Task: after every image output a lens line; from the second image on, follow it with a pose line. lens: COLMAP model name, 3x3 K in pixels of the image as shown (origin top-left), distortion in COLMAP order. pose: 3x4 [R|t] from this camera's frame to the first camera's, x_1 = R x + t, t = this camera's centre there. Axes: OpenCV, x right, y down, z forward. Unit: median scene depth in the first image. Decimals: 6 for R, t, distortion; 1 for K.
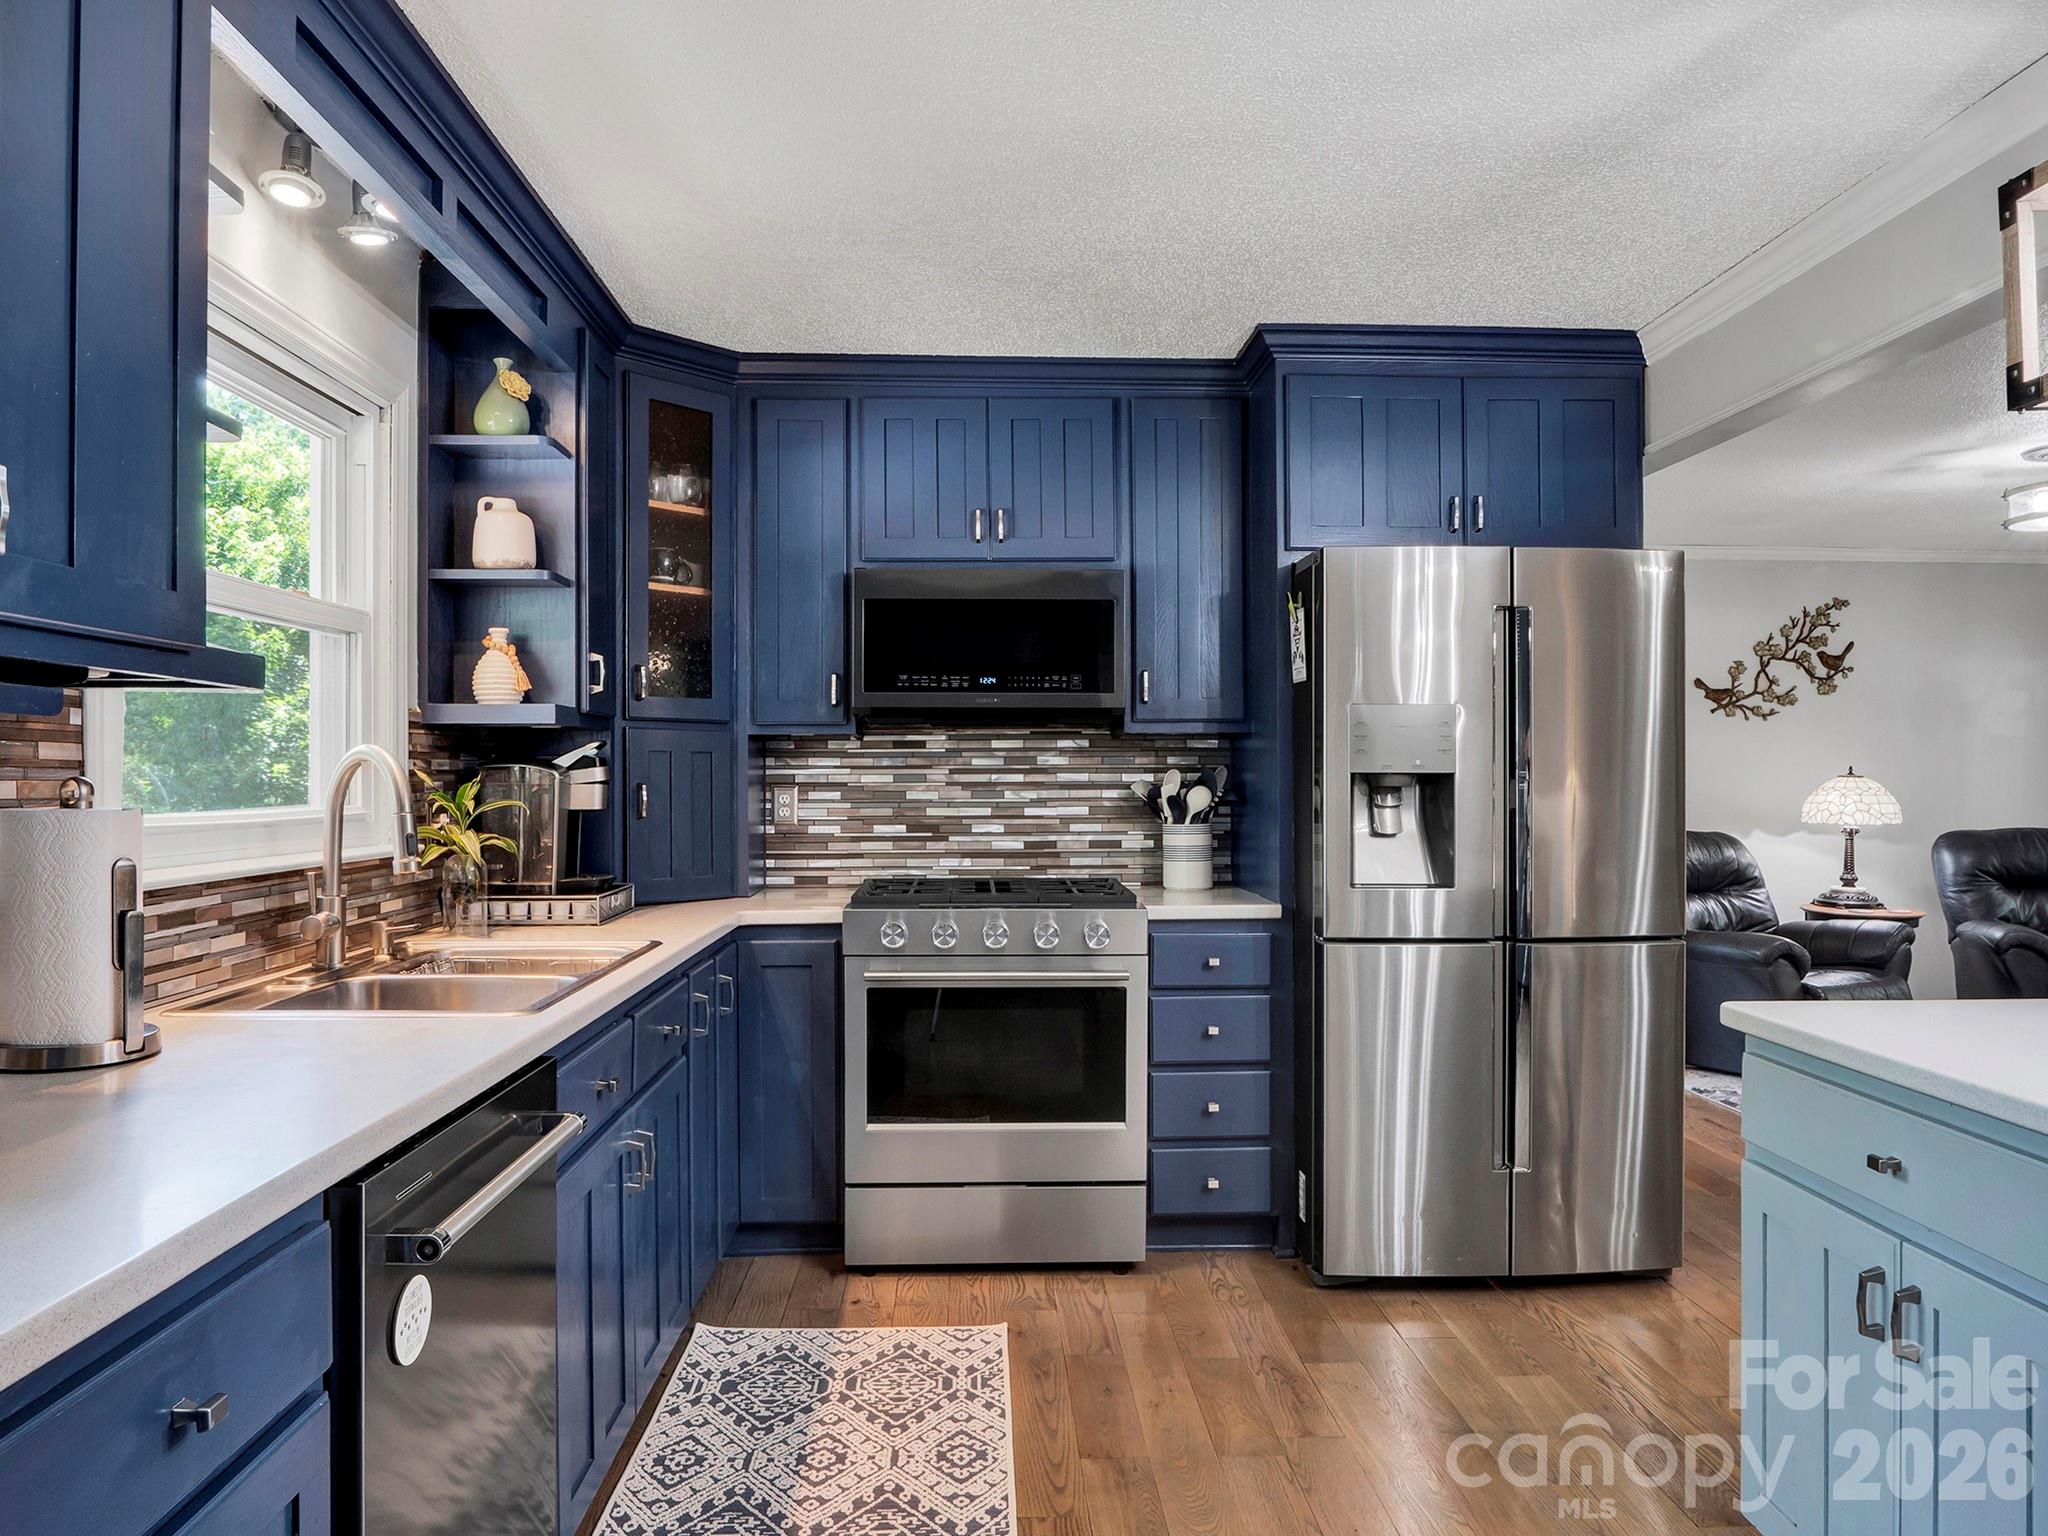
lens RADIAL K [[1317.3, 0, 1031.9], [0, 1317.3, 775.6], [0, 0, 1]] dist [-0.023116, 0.001637]
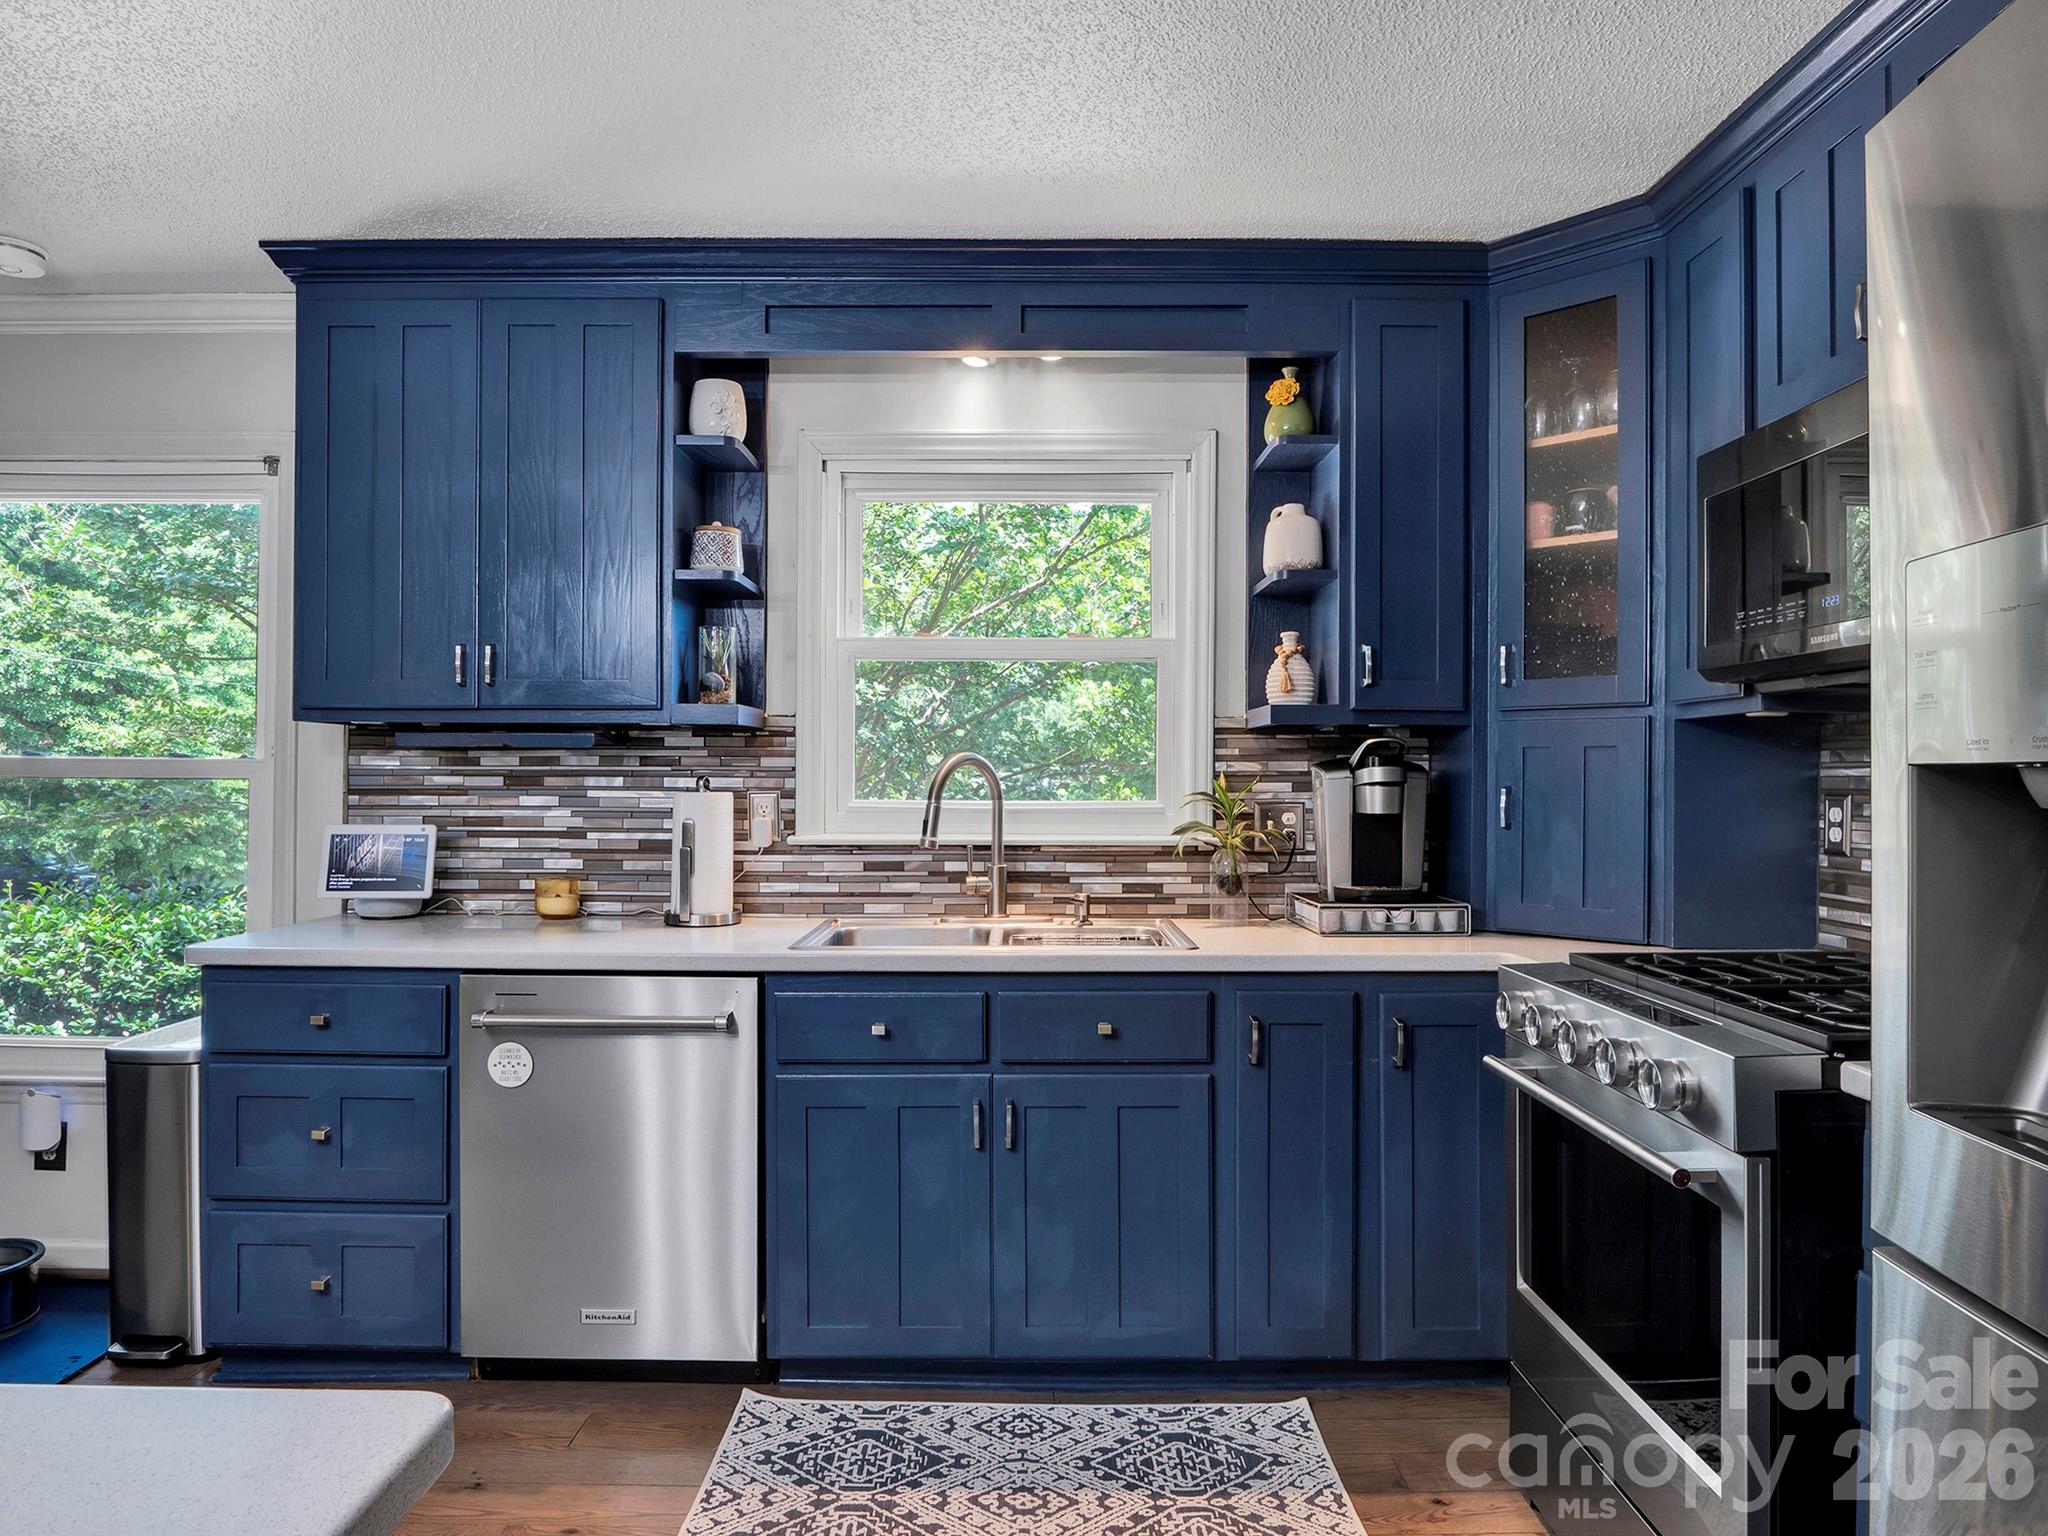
lens RADIAL K [[1314.6, 0, 1008.6], [0, 1314.6, 774.5], [0, 0, 1]] dist [-0.024608, 0.005277]
pose [[-0.055555, -0.001732, -0.998454, 0.602034], [-0.002794, 0.999995, -0.001579, 0.000466], [0.998452, 0.002702, -0.055559, 0.804403]]
